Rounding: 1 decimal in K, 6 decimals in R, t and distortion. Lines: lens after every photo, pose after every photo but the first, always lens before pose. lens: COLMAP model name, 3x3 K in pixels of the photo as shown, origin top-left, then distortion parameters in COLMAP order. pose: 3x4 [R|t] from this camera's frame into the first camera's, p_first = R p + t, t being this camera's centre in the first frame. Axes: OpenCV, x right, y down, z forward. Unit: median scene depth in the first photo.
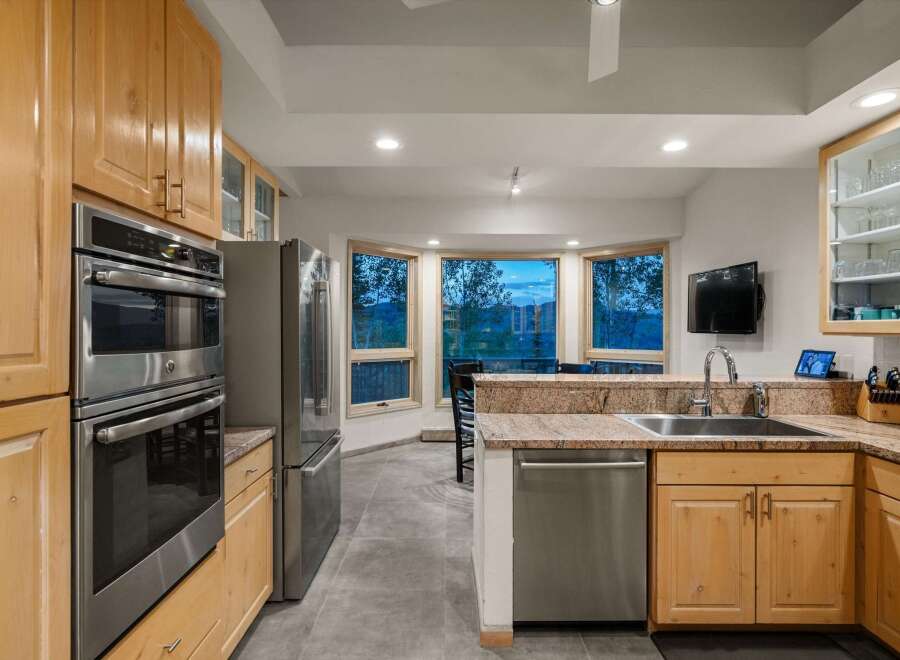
lens RADIAL K [[472.8, 0, 450.0], [0, 472.8, 330.0], [0, 0, 1]] dist [-0.004947, 0.002982]
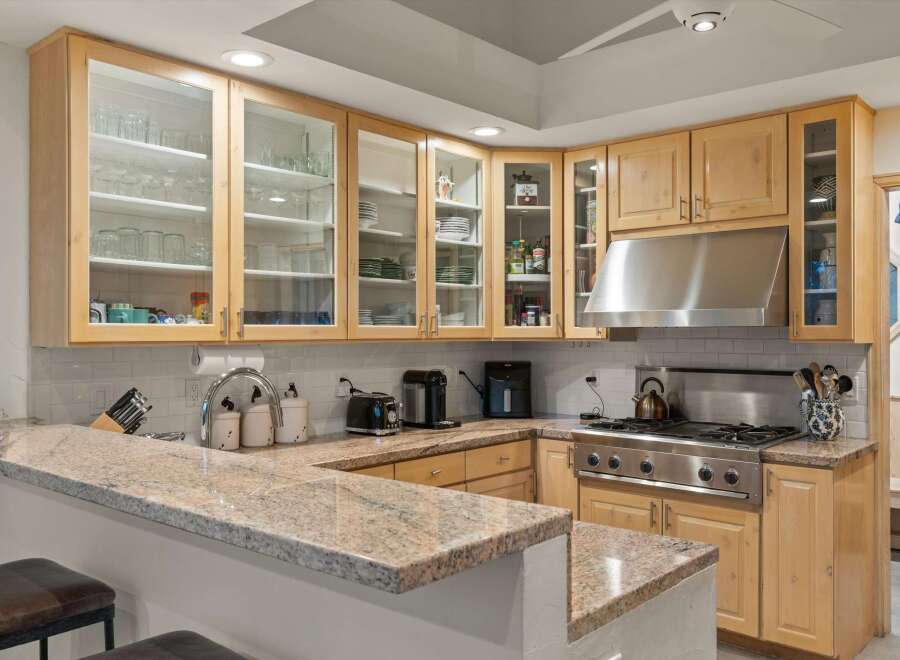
lens RADIAL K [[786.3, 0, 450.0], [0, 786.3, 330.0], [0, 0, 1]] dist [-0.000195, -0.000126]
pose [[-0.750755, 0.000774, 0.660581, -0.221461], [0.000097, 0.999999, -0.001061, -0.008618], [-0.660581, -0.000732, -0.750754, 1.455726]]
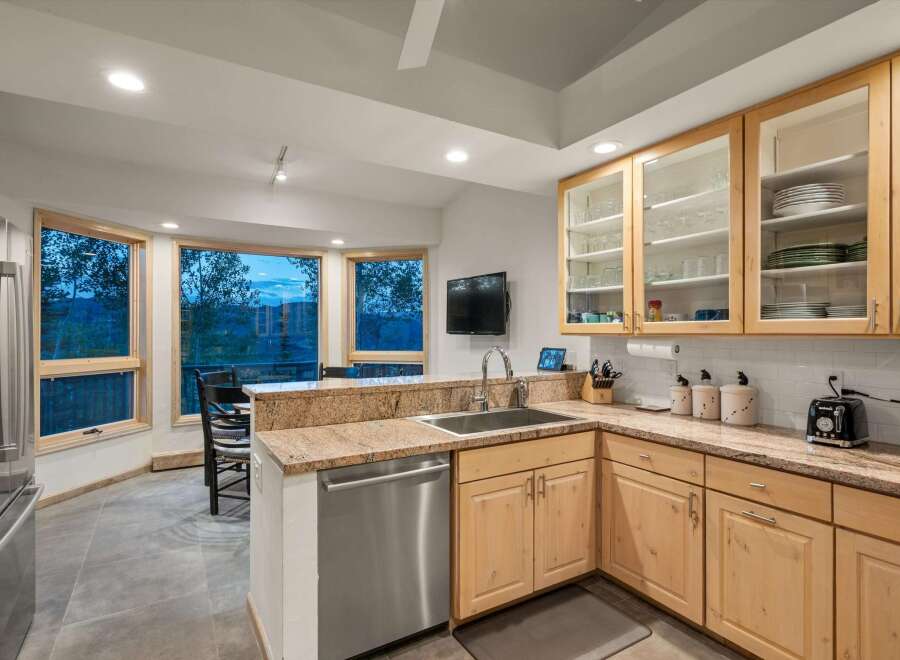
lens RADIAL K [[472.8, 0, 450.0], [0, 472.8, 330.0], [0, 0, 1]] dist [-0.004947, 0.002982]
pose [[0.856863, -0.002929, 0.515536, -0.080342], [0.005004, 0.999984, -0.002635, -0.000994], [-0.515520, 0.004837, 0.856864, 0.105966]]
